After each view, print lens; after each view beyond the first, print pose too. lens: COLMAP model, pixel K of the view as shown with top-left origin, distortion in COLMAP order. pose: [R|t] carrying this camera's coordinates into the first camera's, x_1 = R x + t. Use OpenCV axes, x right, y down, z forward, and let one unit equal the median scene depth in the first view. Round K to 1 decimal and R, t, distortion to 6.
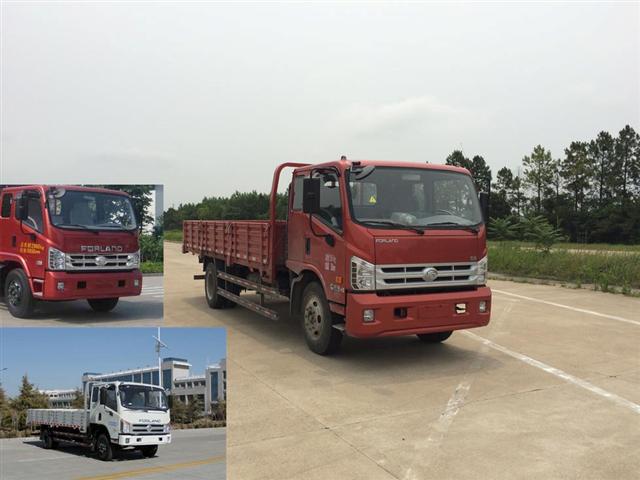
lens RADIAL K [[548.7, 0, 319.8], [0, 548.7, 238.1], [0, 0, 1]] dist [0.019558, -0.008593]
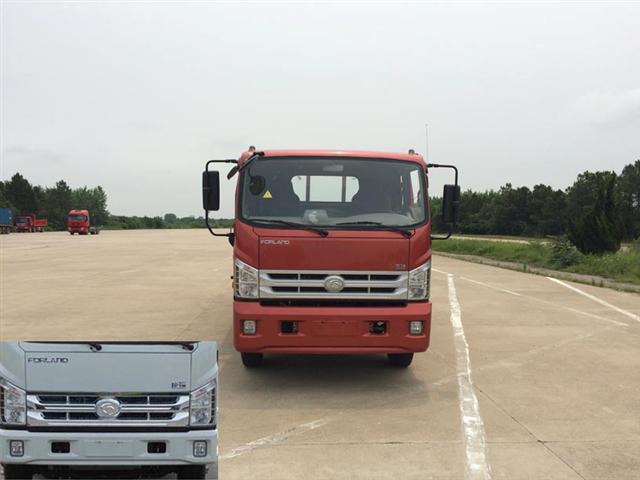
lens RADIAL K [[548.7, 0, 319.7], [0, 548.7, 241.5], [0, 0, 1]] dist [0.019558, -0.008593]
pose [[0.922022, 0.021432, -0.386543, 0.512401], [-0.018780, 0.999767, 0.010638, -0.006655], [0.386681, -0.002549, 0.922210, 0.229763]]
